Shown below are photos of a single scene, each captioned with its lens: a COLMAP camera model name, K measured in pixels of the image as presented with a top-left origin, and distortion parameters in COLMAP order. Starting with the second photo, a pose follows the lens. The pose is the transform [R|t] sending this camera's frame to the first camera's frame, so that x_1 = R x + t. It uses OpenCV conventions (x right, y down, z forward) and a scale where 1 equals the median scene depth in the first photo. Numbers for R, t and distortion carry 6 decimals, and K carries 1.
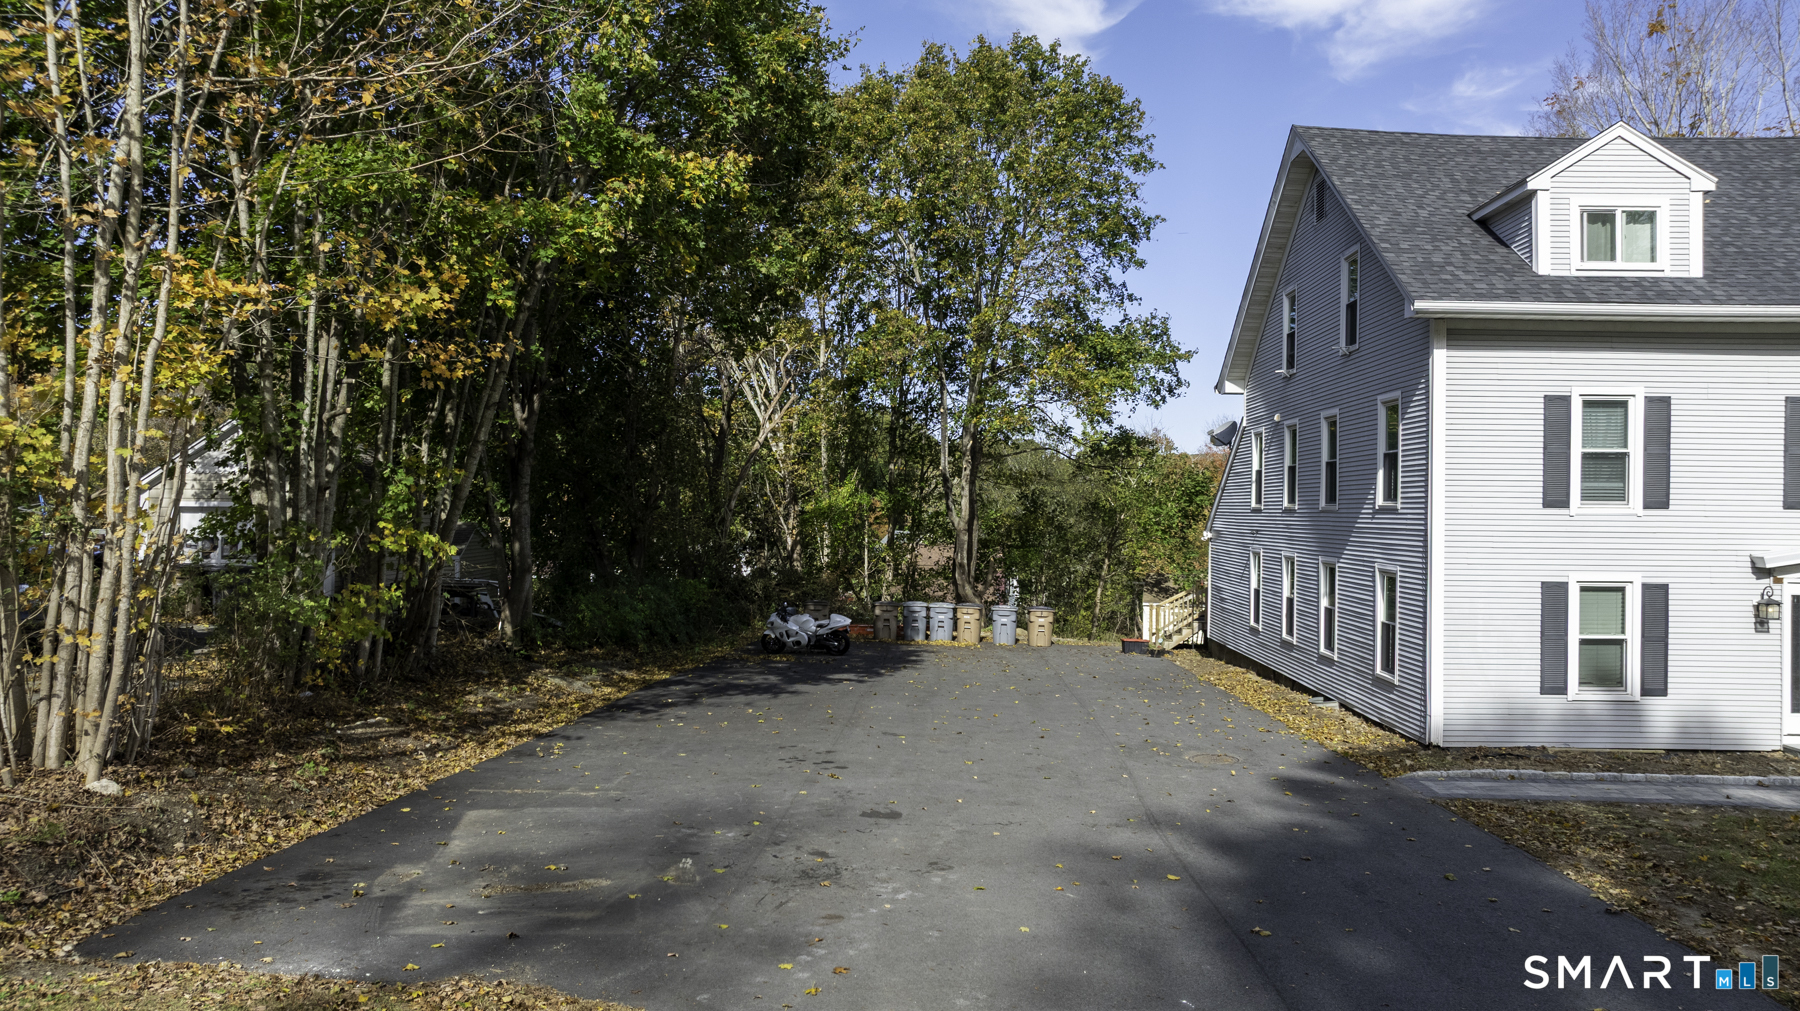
lens RADIAL K [[1279.6, 0, 896.3], [0, 1279.6, 501.1], [0, 0, 1]] dist [-0.040984, 0.030543]
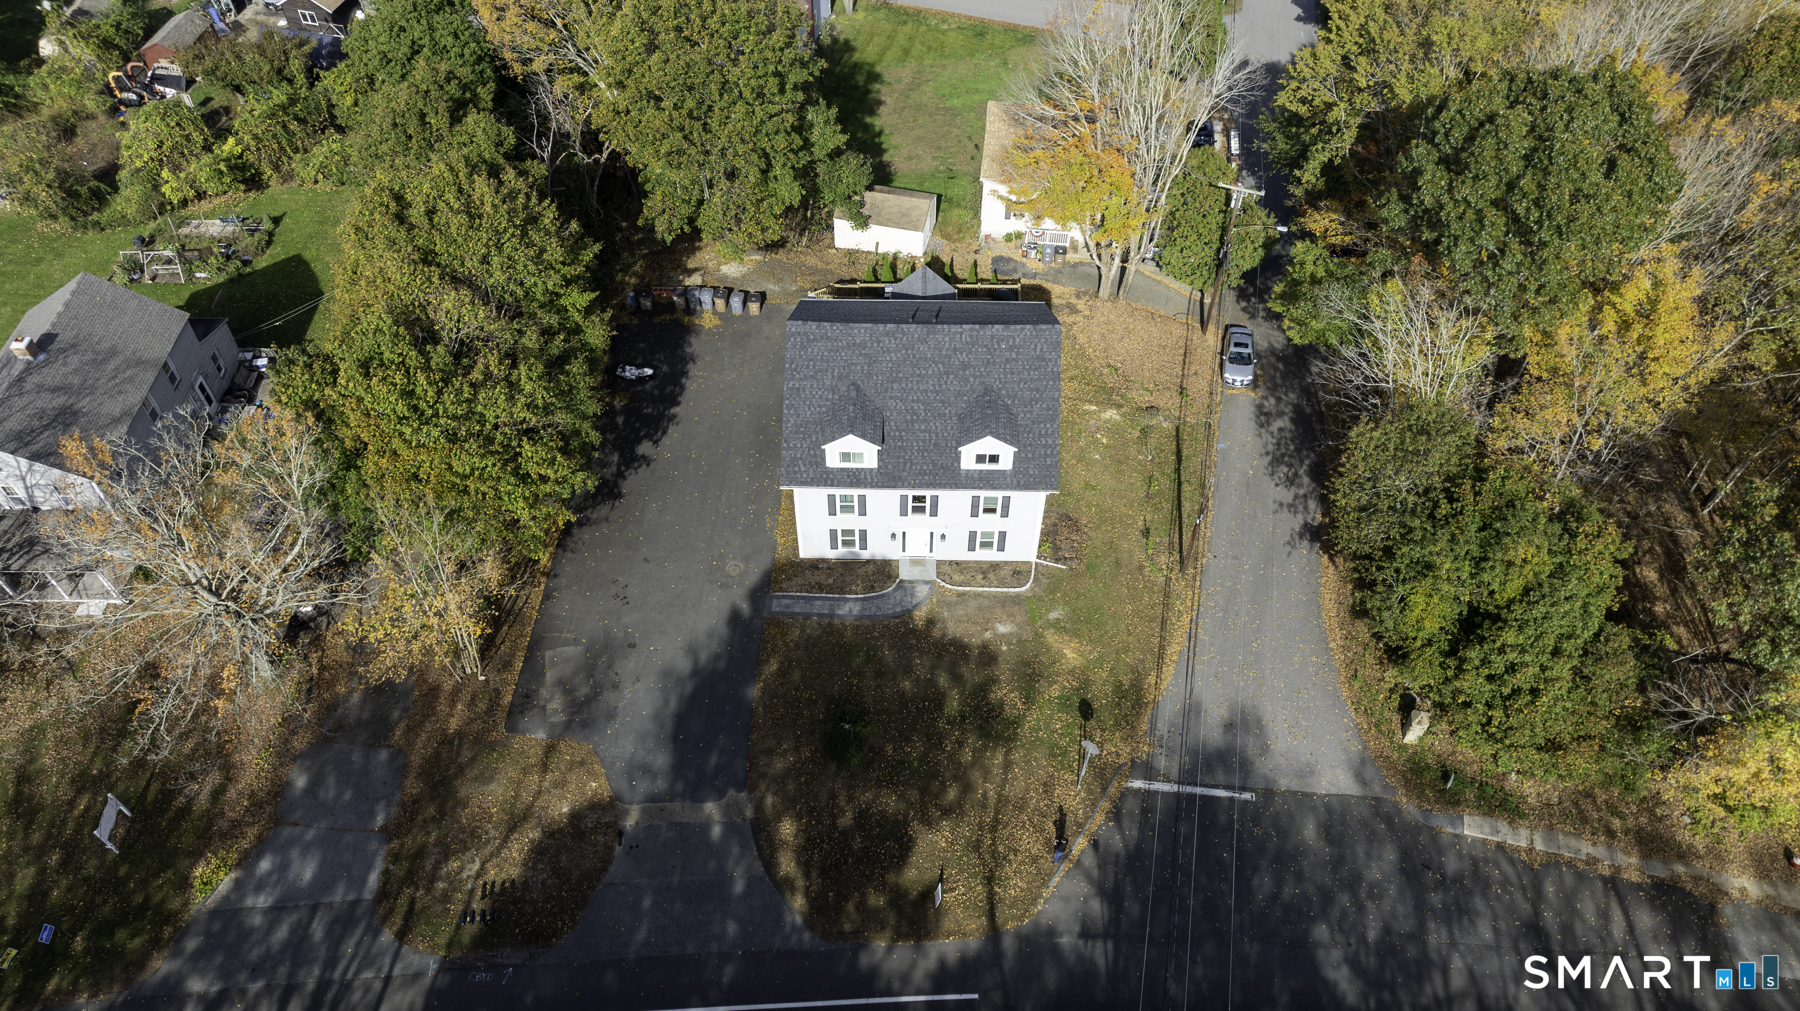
lens RADIAL K [[1279.6, 0, 896.3], [0, 1279.6, 501.1], [0, 0, 1]] dist [-0.040984, 0.030543]
pose [[0.999904, -0.013613, 0.002696, 0.674025], [0.006583, 0.636326, 0.771392, -2.621143], [-0.012217, -0.771300, 0.636354, -1.130915]]
